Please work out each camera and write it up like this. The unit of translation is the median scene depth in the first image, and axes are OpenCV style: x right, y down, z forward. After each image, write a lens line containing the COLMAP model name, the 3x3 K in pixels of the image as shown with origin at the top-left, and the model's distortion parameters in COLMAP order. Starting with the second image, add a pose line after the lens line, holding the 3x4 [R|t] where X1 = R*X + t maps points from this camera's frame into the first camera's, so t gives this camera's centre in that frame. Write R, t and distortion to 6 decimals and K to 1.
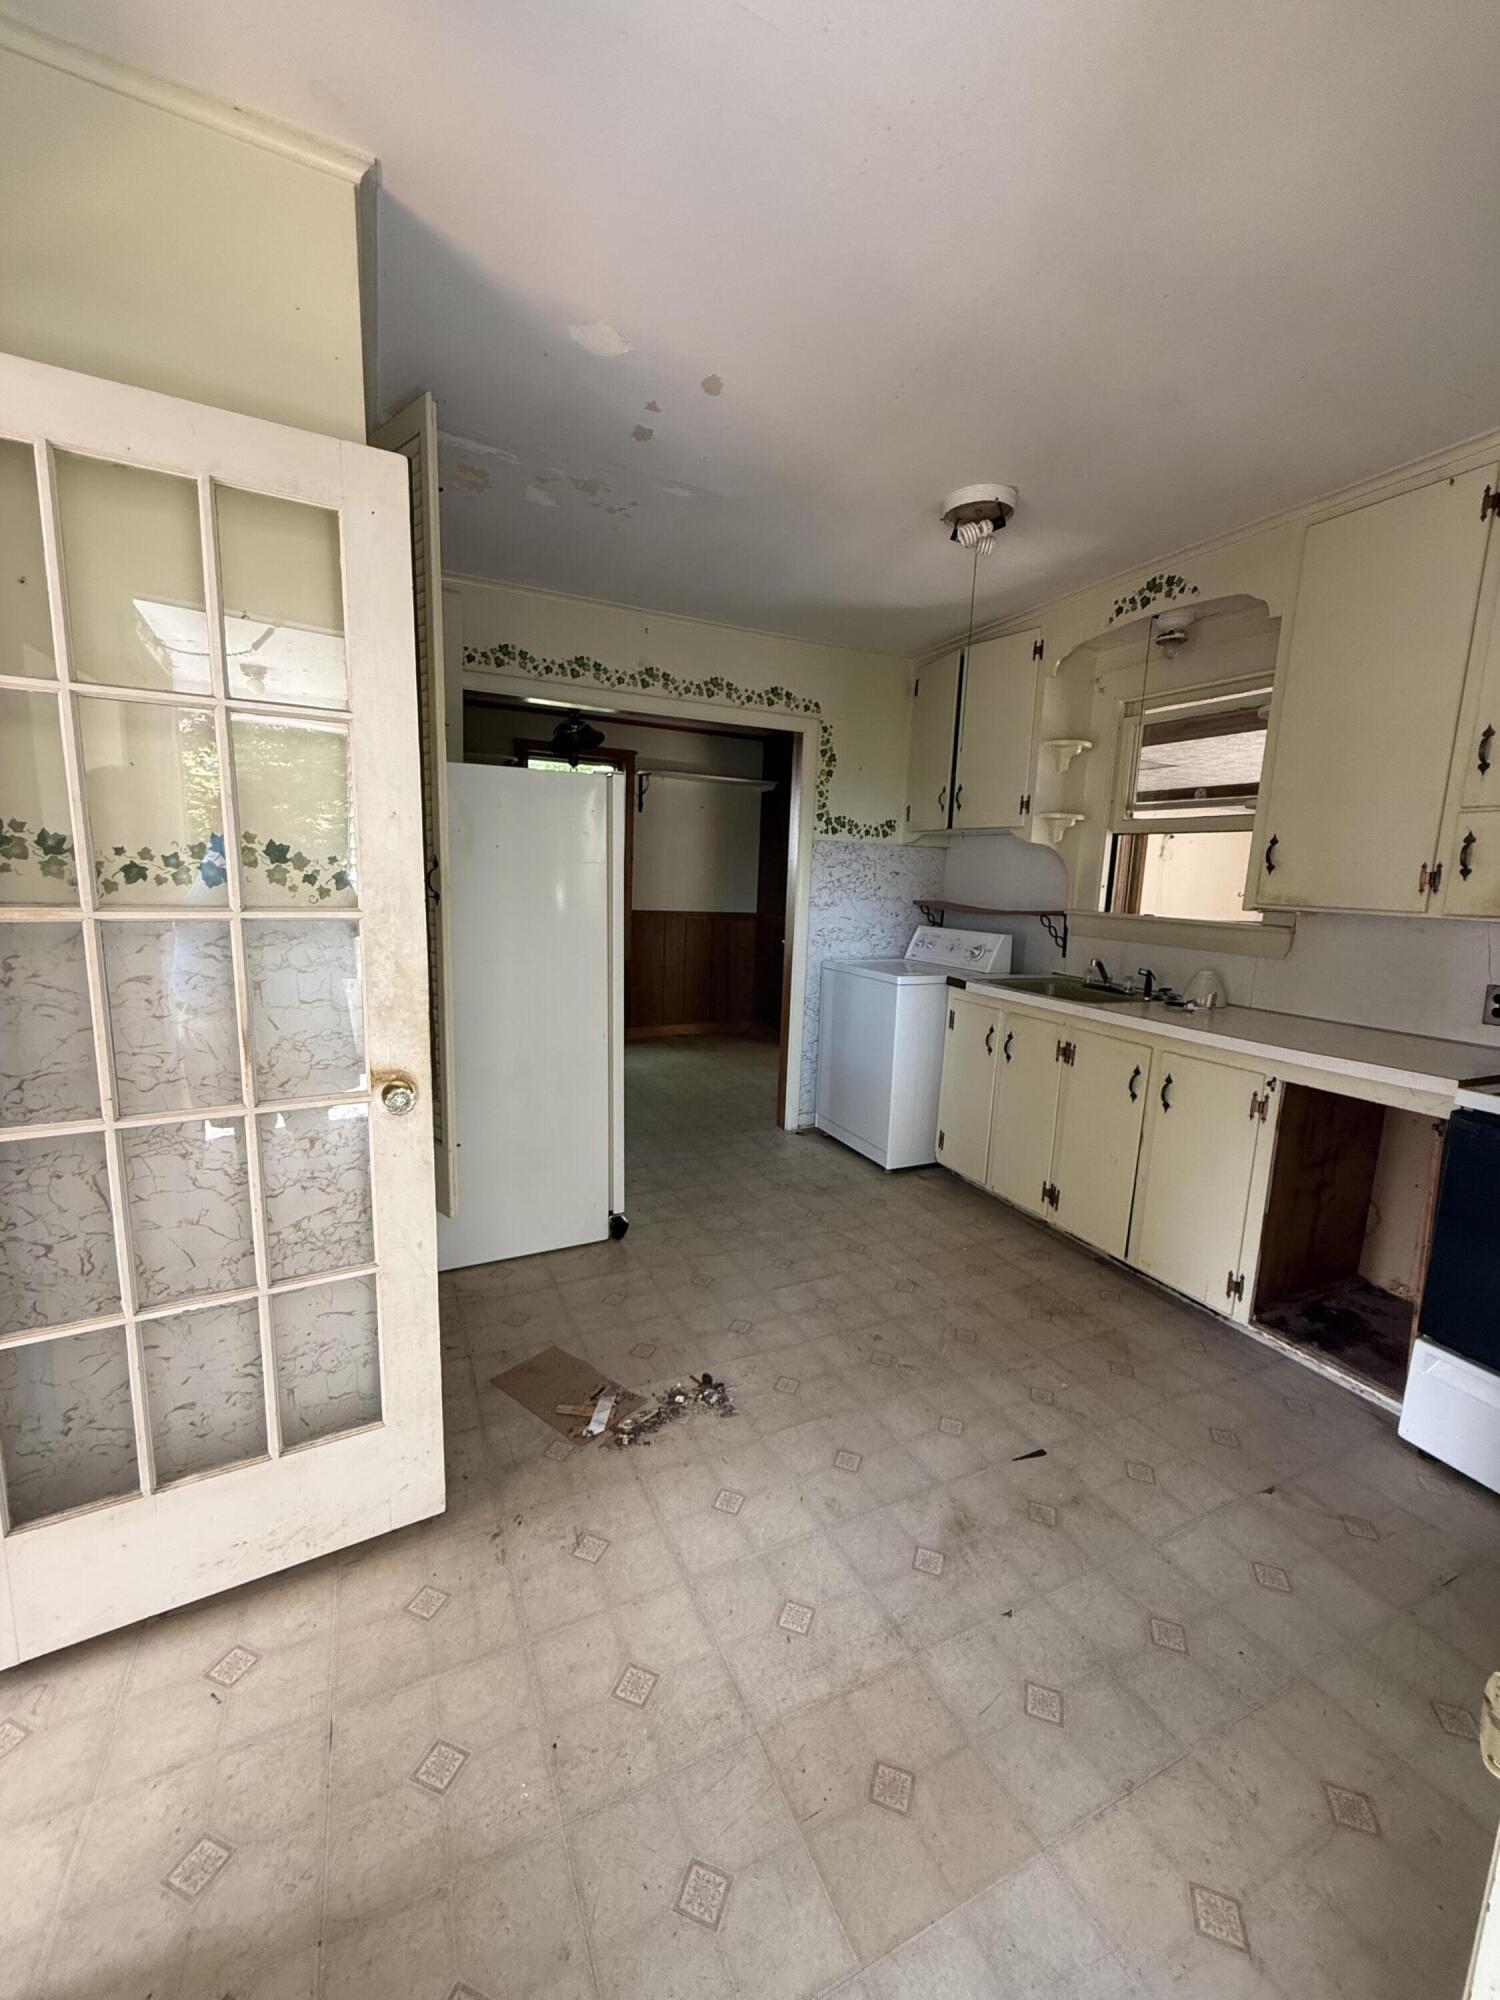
lens RADIAL K [[800.5, 0, 751.3], [0, 800.5, 1000.0], [0, 0, 1]] dist [-0.001588, 0.000416]
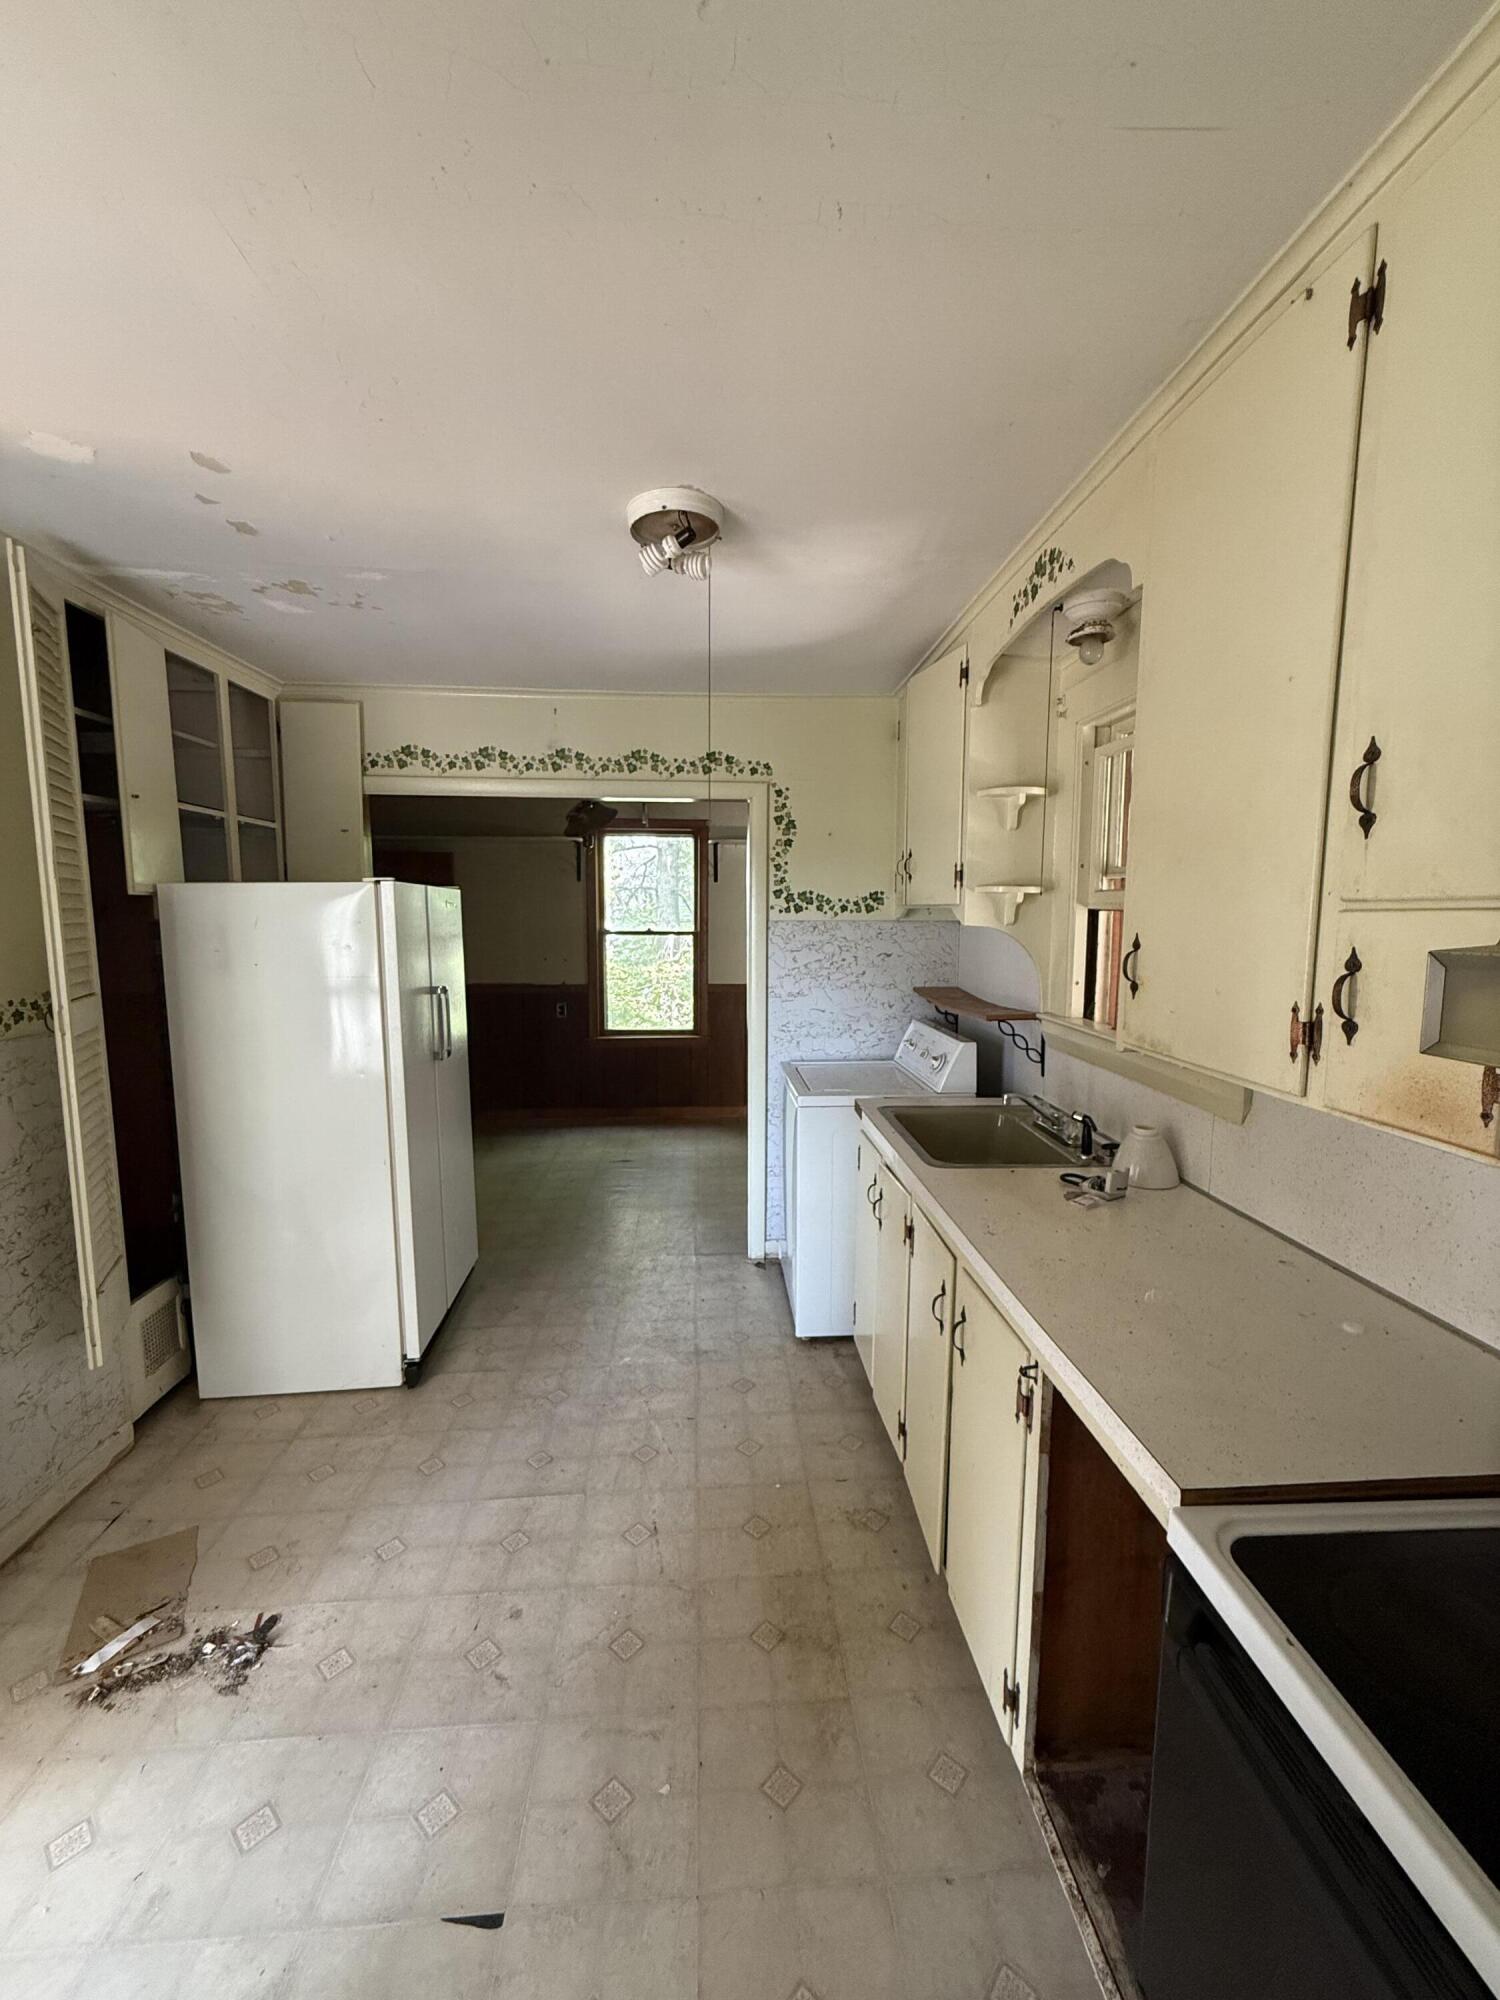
lens RADIAL K [[800.5, 0, 748.9], [0, 800.5, 999.0], [0, 0, 1]] dist [-0.001588, 0.000416]
pose [[0.930156, 0.004927, -0.367131, 0.442797], [-0.024741, 0.998478, -0.049283, -0.088035], [0.366330, 0.054924, 0.928863, 0.240883]]
